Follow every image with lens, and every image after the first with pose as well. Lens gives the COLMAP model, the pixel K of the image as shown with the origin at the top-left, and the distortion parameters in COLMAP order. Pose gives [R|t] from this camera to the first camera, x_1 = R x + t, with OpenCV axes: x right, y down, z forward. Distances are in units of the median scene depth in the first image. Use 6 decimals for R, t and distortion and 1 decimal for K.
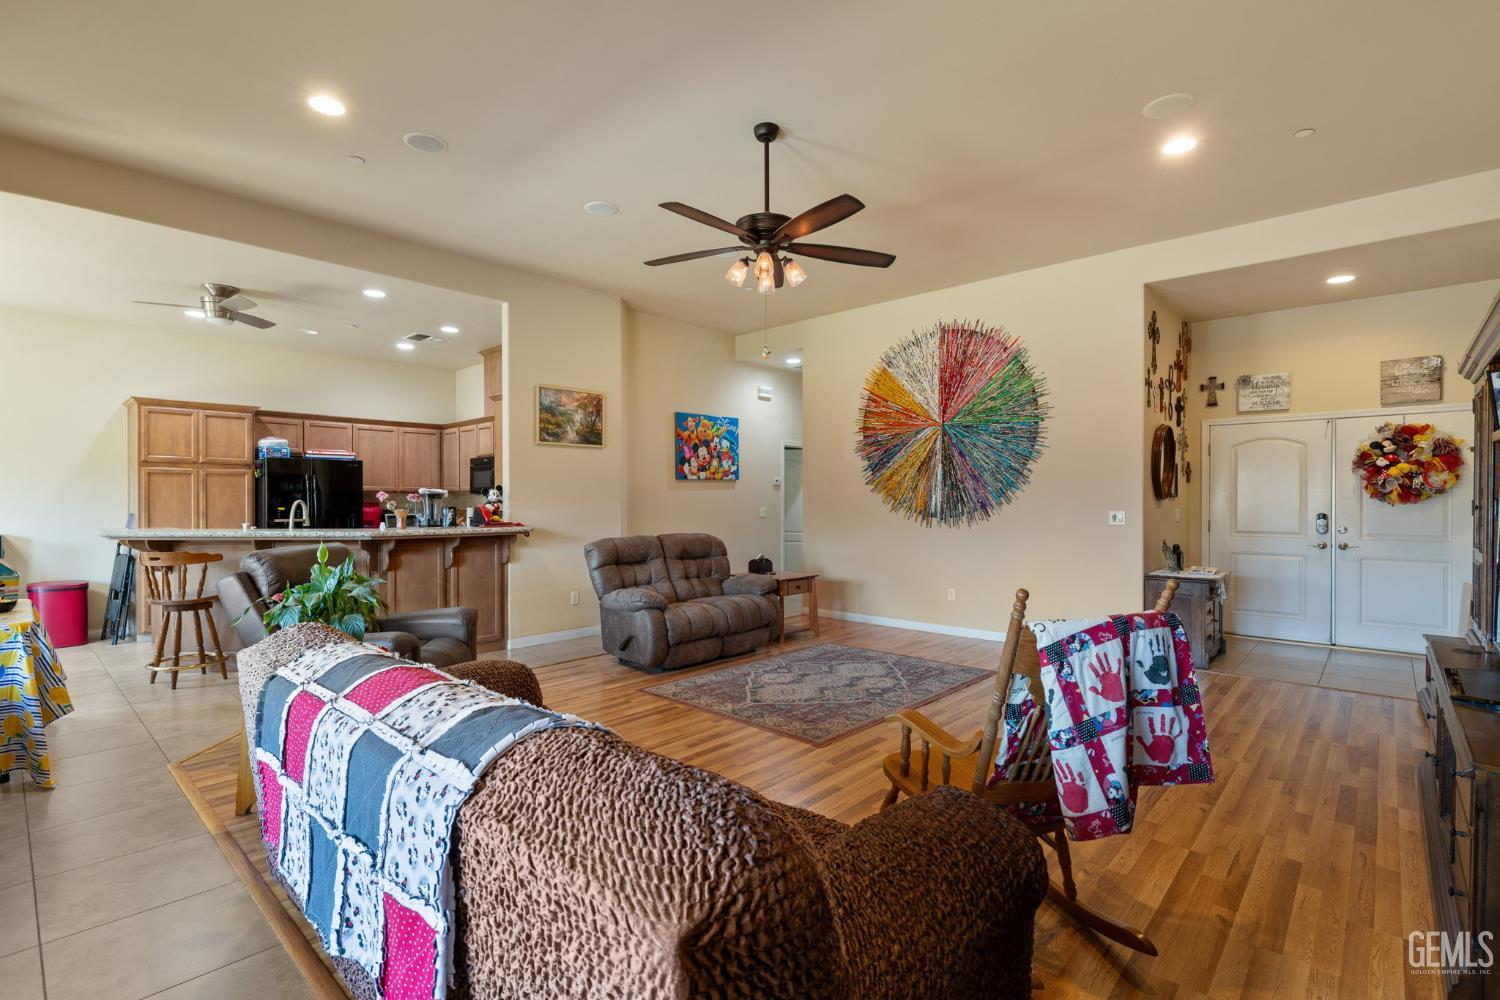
lens RADIAL K [[689.9, 0, 731.6], [0, 689.9, 502.8], [0, 0, 1]] dist [-0.010011, 0.003932]
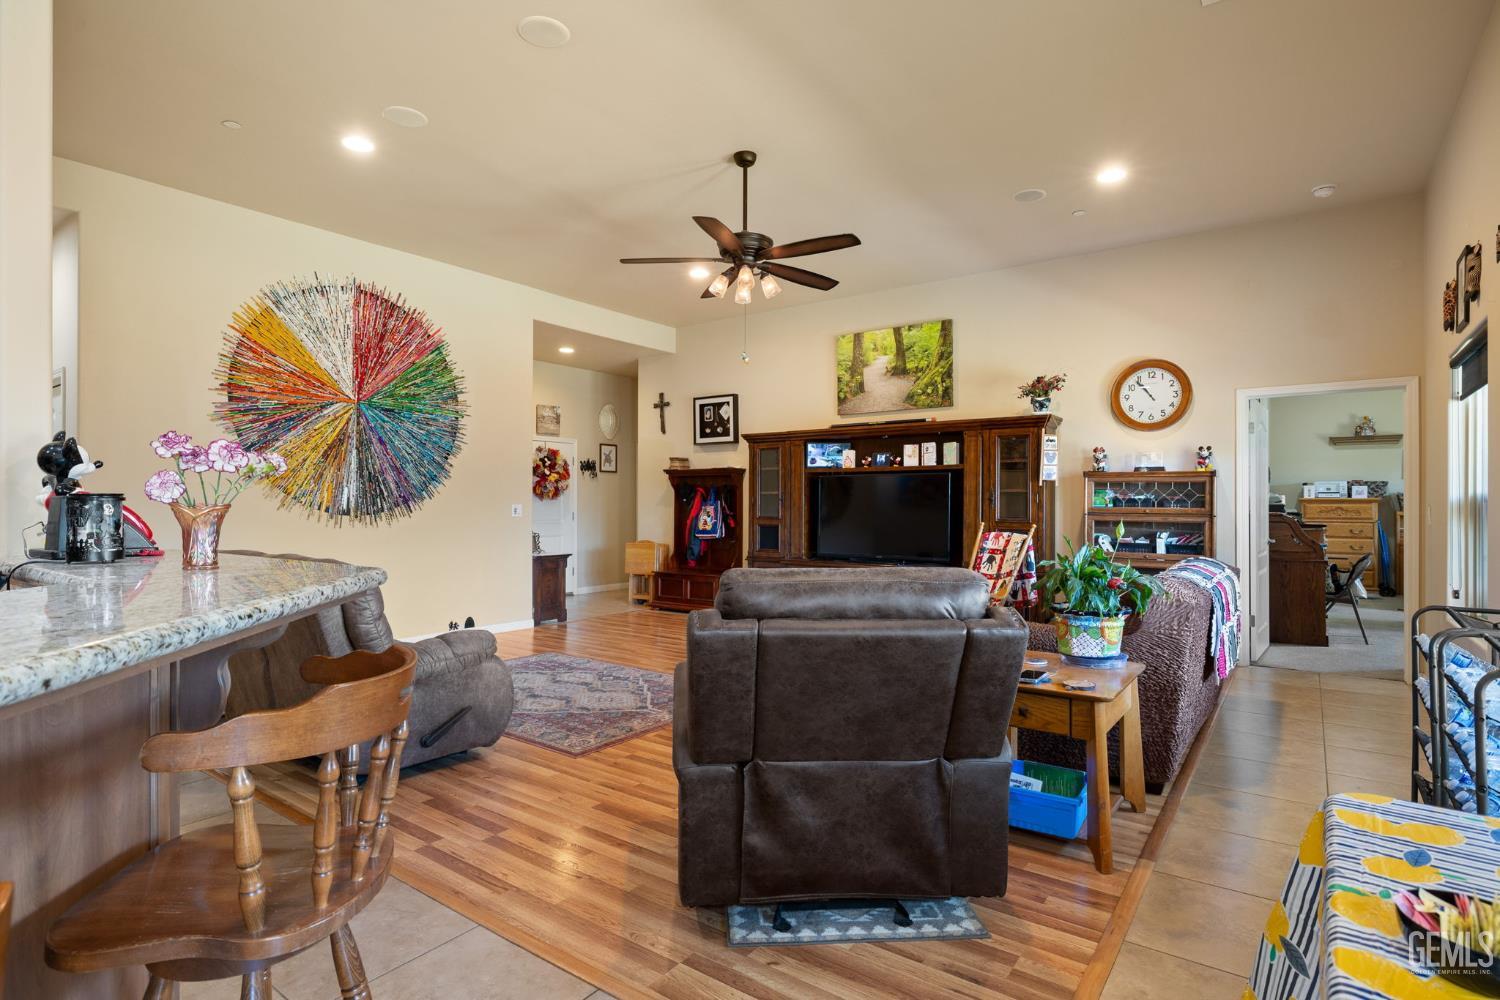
lens RADIAL K [[759.4, 0, 745.5], [0, 759.4, 502.9], [0, 0, 1]] dist [-0.006866, 0.005668]
pose [[-0.112158, 0.001029, 0.993690, -0.682580], [0.005425, 0.999985, -0.000423, 0.010211], [-0.993676, 0.005343, -0.112162, 0.671619]]
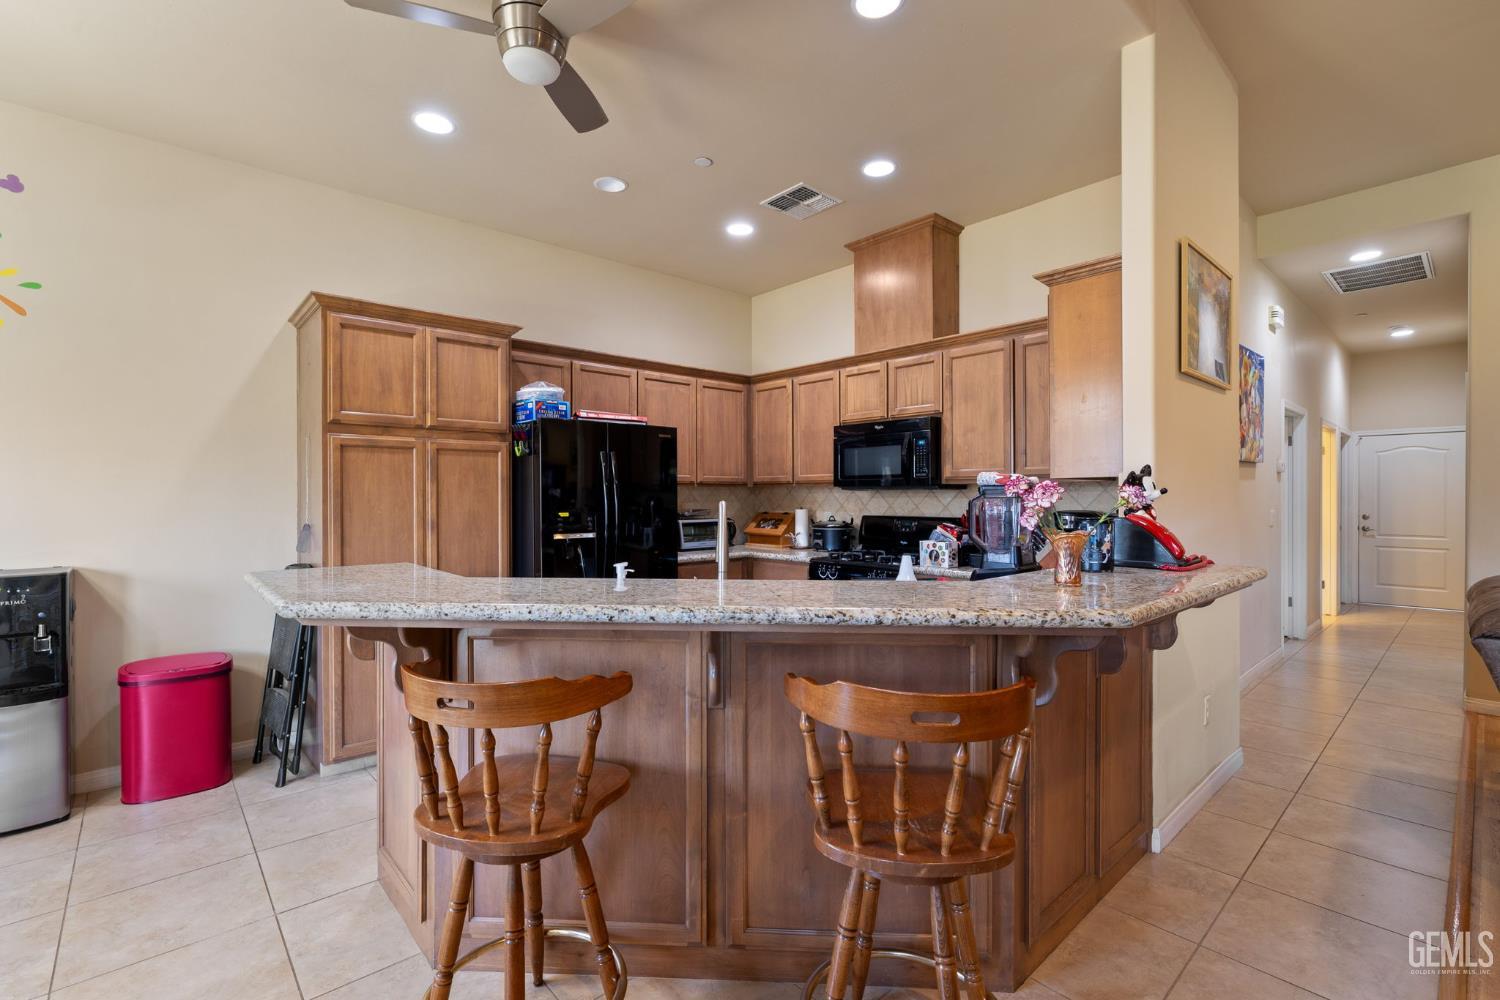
lens RADIAL K [[689.9, 0, 749.6], [0, 689.9, 498.9], [0, 0, 1]] dist [-0.010011, 0.003932]
pose [[0.995278, 0.001431, -0.097058, -0.493334], [-0.001220, 0.999997, 0.002228, -0.005369], [0.097061, -0.002099, 0.995276, 0.516566]]
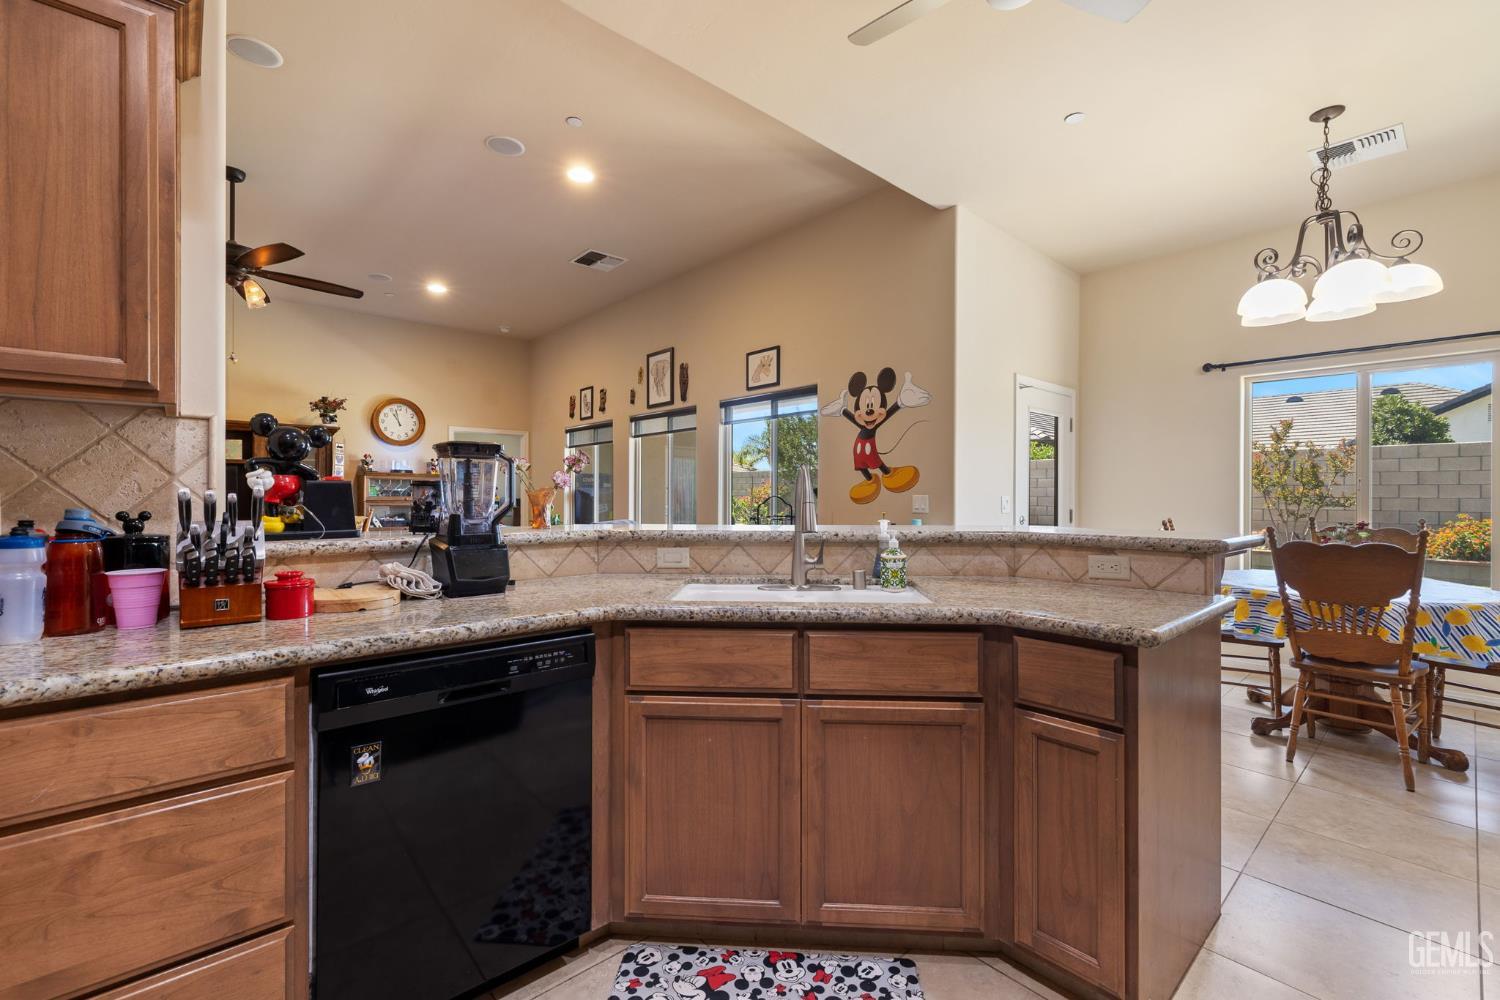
lens RADIAL K [[635.2, 0, 738.5], [0, 635.2, 498.1], [0, 0, 1]] dist [-0.000215, -0.000097]
pose [[-0.995209, -0.000297, 0.097774, -0.548142], [0.000473, 0.999969, 0.007852, 0.011494], [-0.097773, 0.007860, -0.995178, 1.188347]]
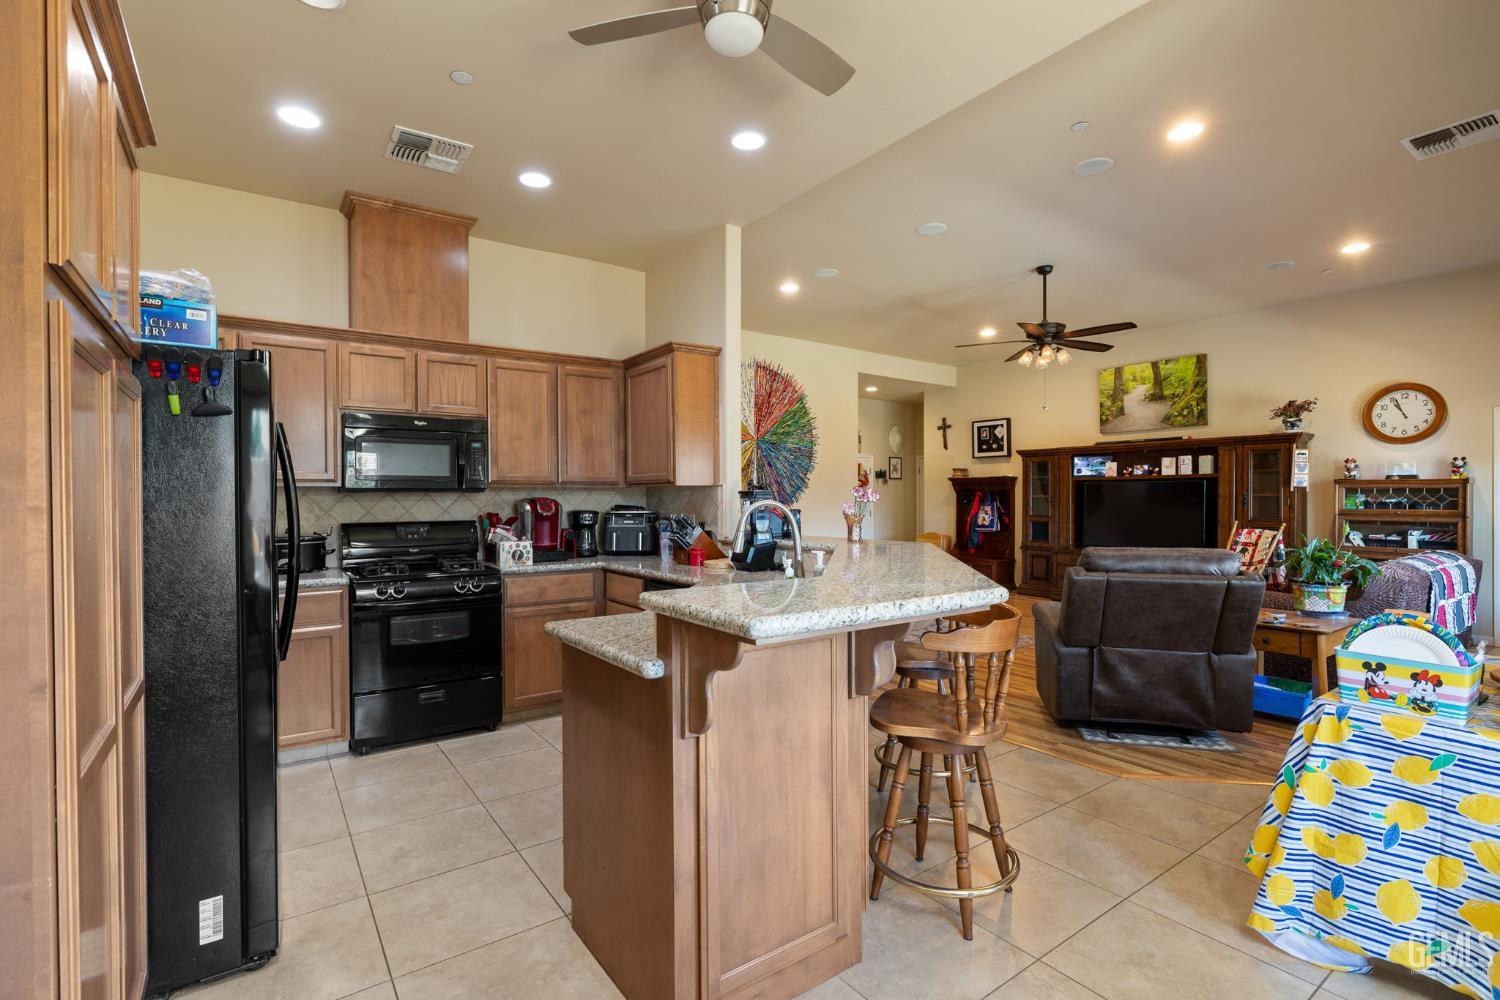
lens RADIAL K [[689.9, 0, 746.2], [0, 689.9, 502.1], [0, 0, 1]] dist [-0.010011, 0.003932]
pose [[0.202325, -0.004216, 0.979309, -0.978437], [0.008856, 0.999958, 0.002475, -0.003292], [-0.979278, 0.008172, 0.202354, 0.802940]]
